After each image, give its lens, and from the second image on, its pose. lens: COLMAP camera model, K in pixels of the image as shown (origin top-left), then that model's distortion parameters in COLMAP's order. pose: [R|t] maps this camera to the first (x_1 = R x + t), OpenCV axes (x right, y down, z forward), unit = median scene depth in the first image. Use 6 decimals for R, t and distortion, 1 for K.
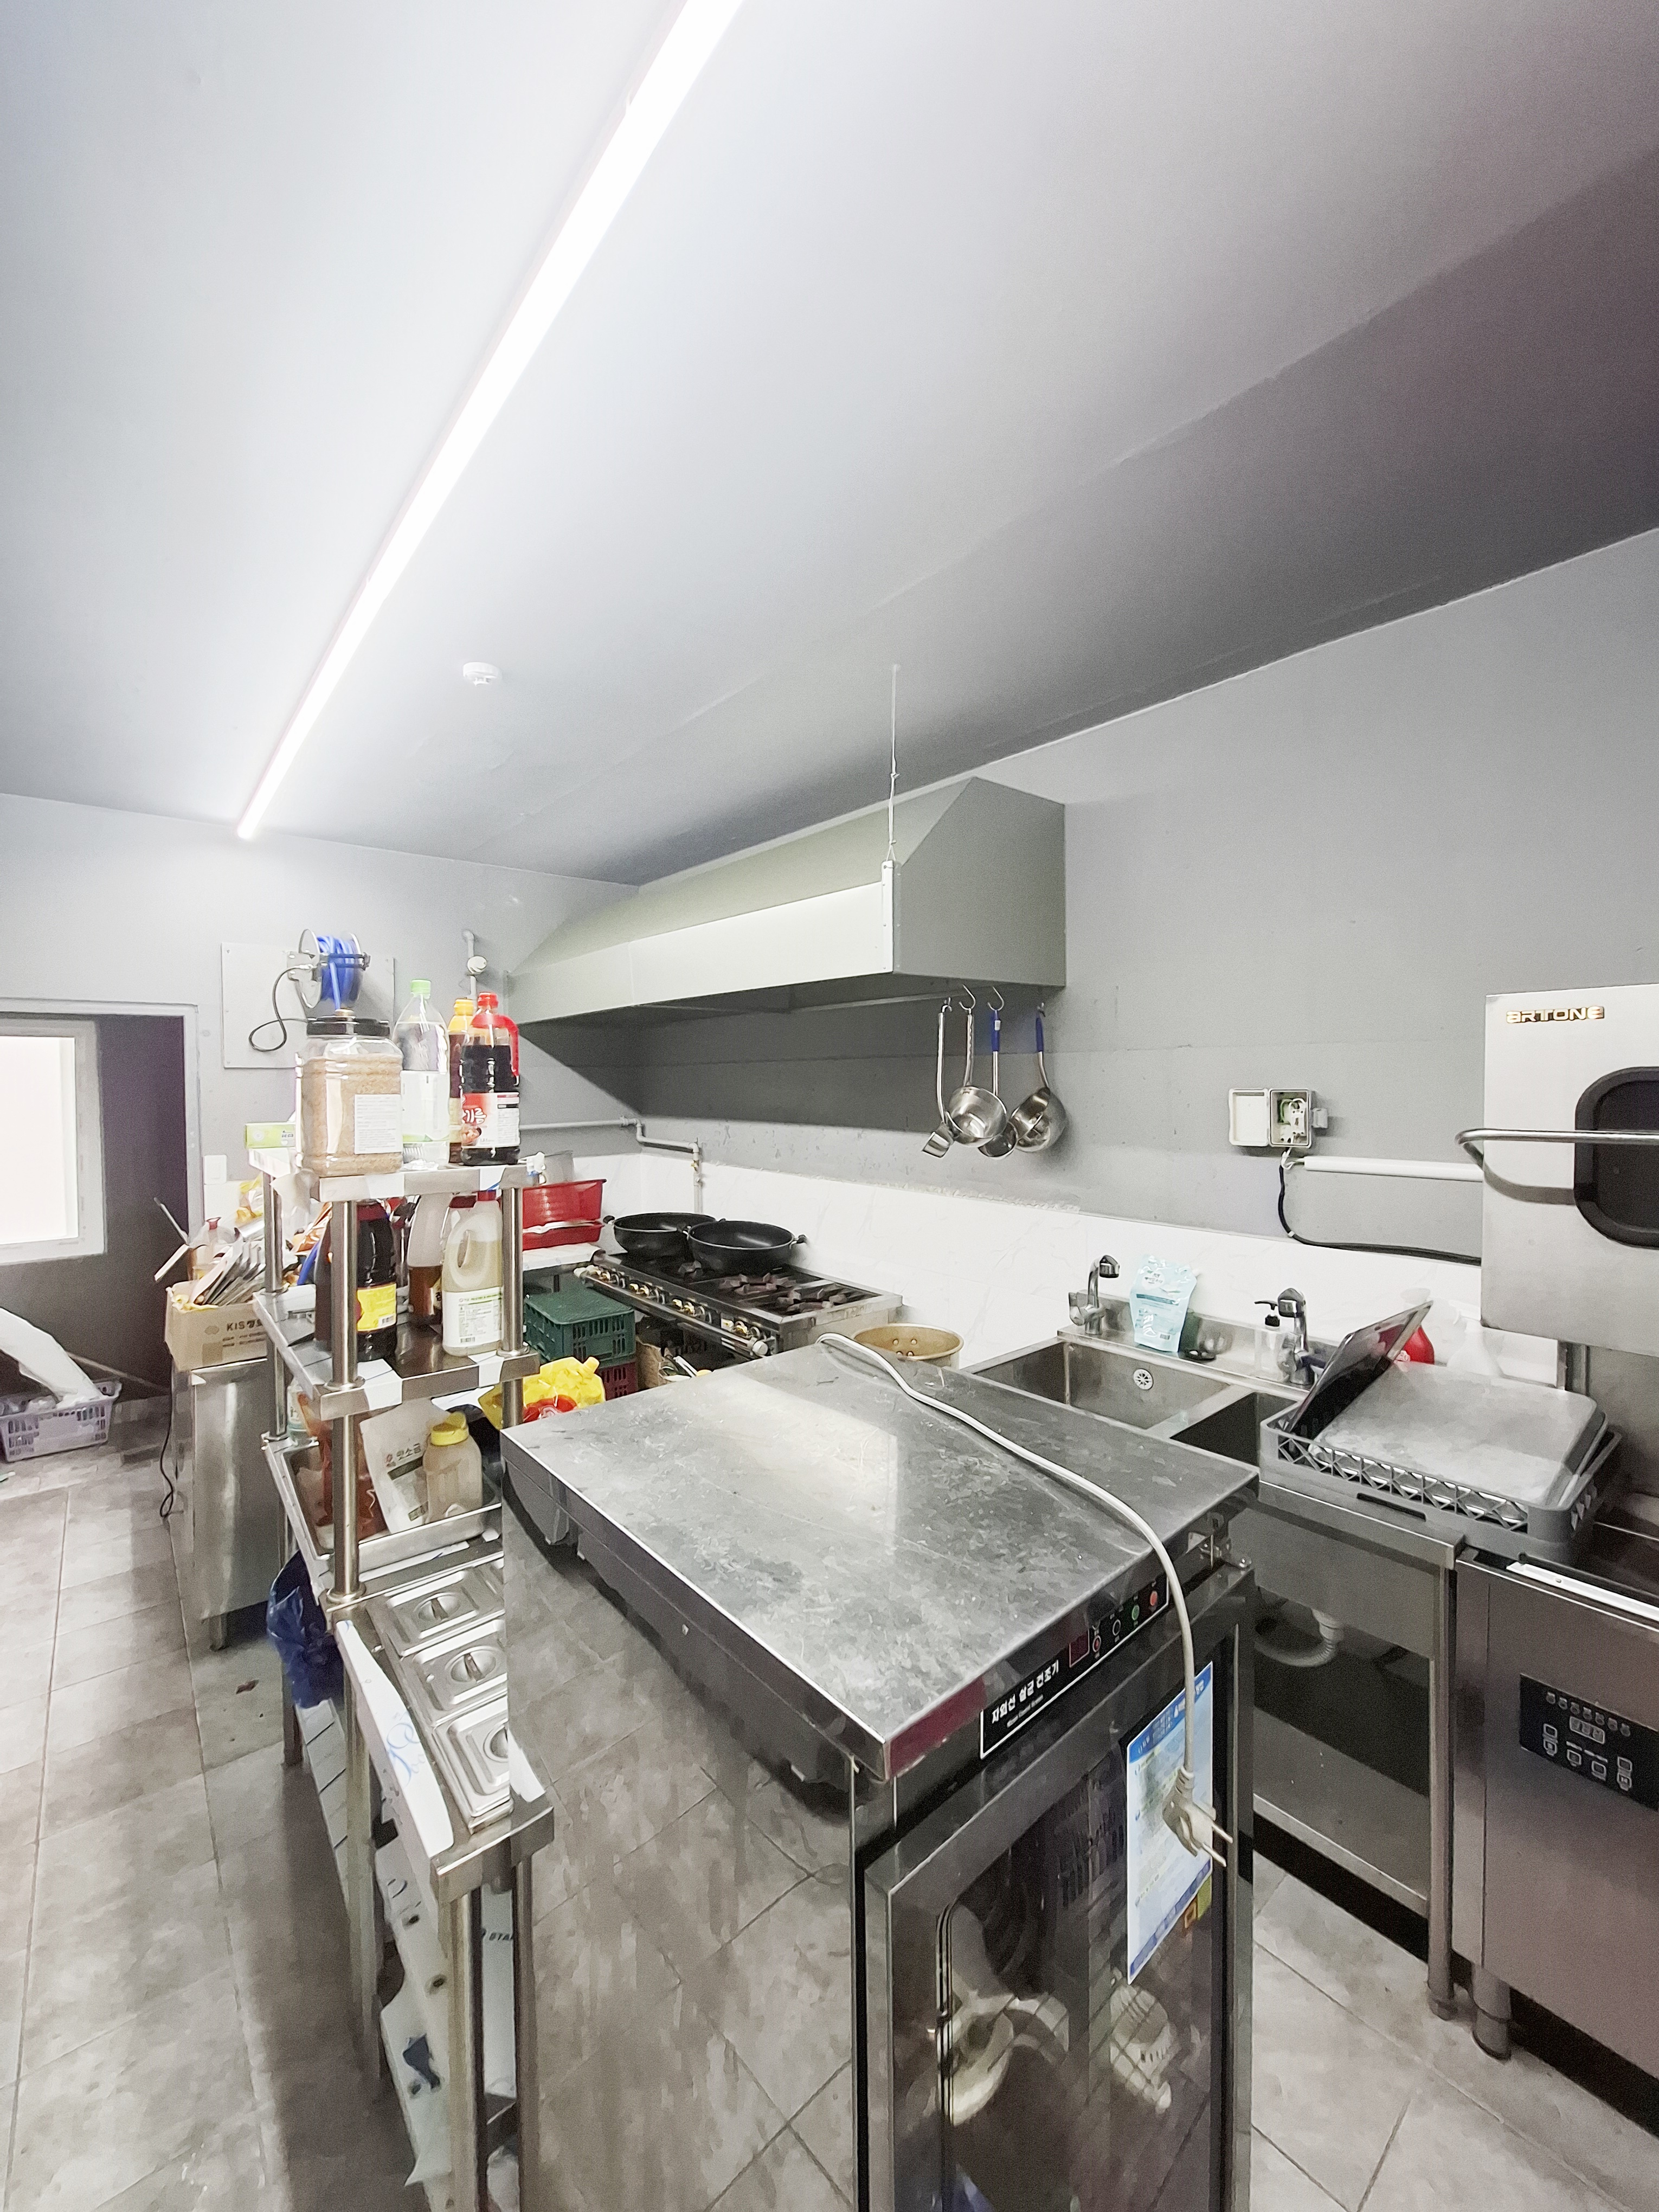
lens RADIAL K [[867.4, 0, 835.9], [0, 867.4, 1095.3], [0, 0, 1]] dist [-0.002140, 0.000063]
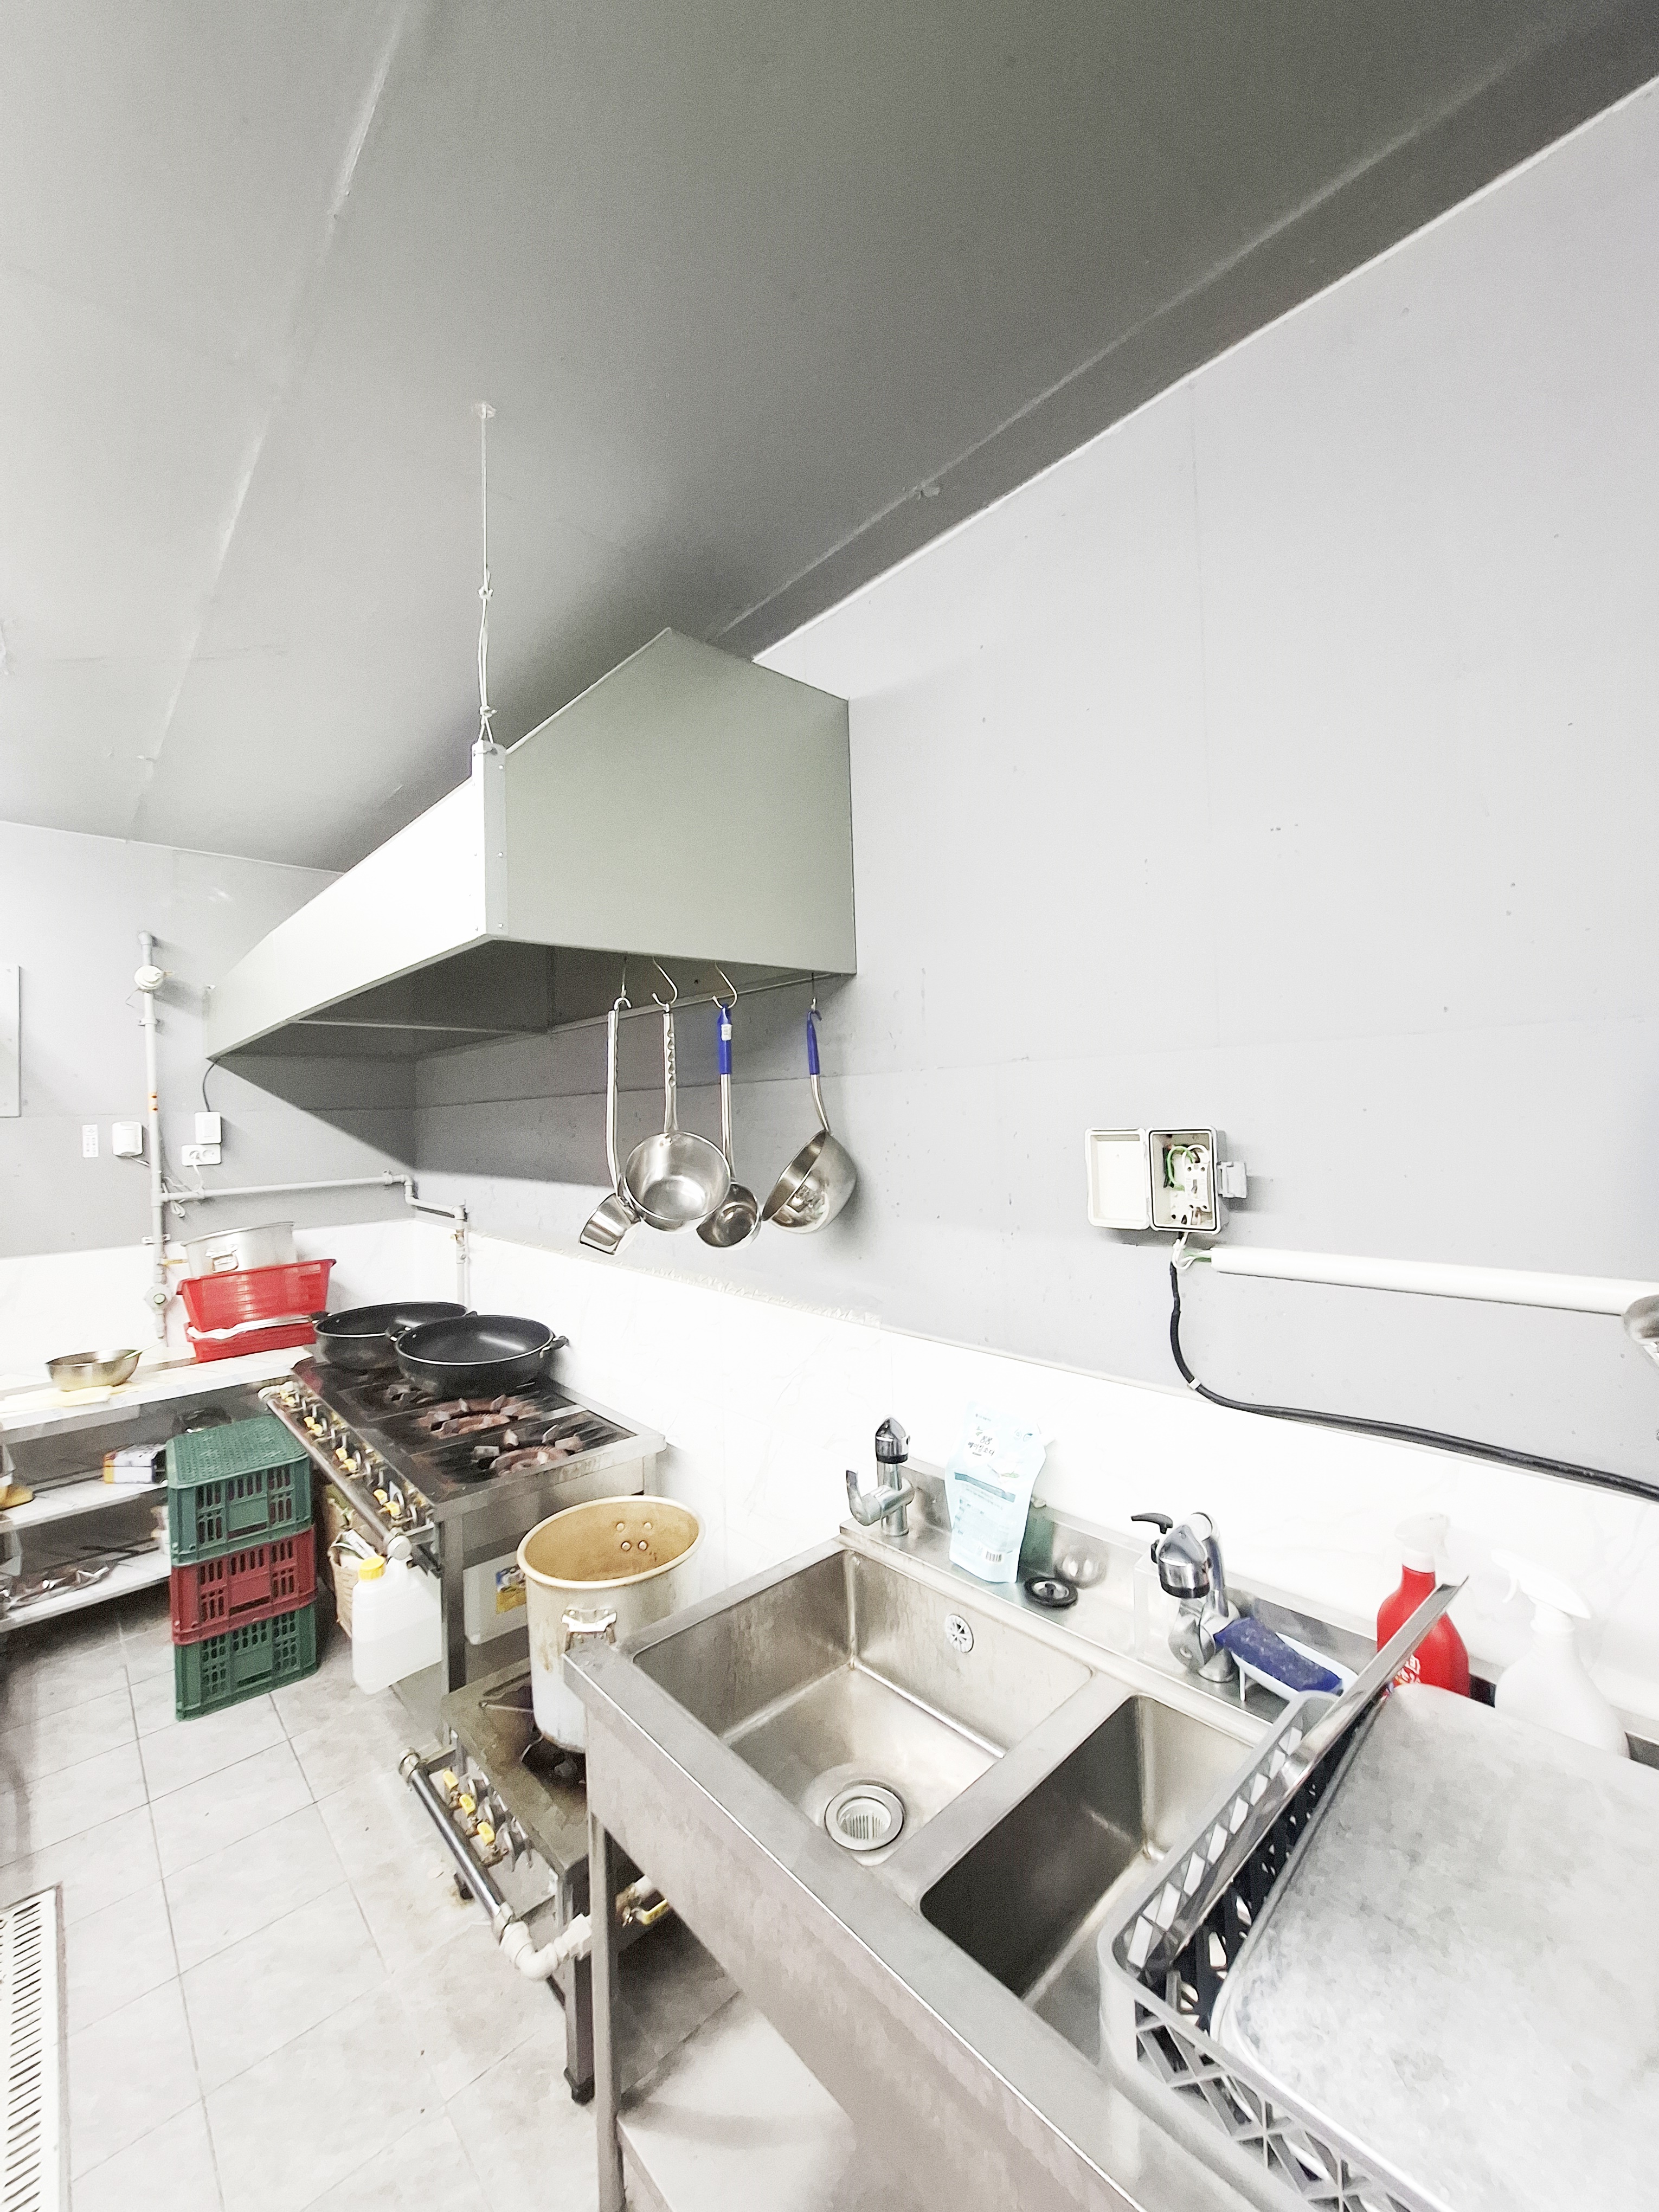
lens RADIAL K [[867.4, 0, 835.9], [0, 867.4, 1095.3], [0, 0, 1]] dist [-0.002140, 0.000063]
pose [[0.998813, -0.018322, 0.045126, 0.234124], [0.020195, 0.998938, -0.041406, -0.008122], [-0.044320, 0.042268, 0.998123, 0.380510]]
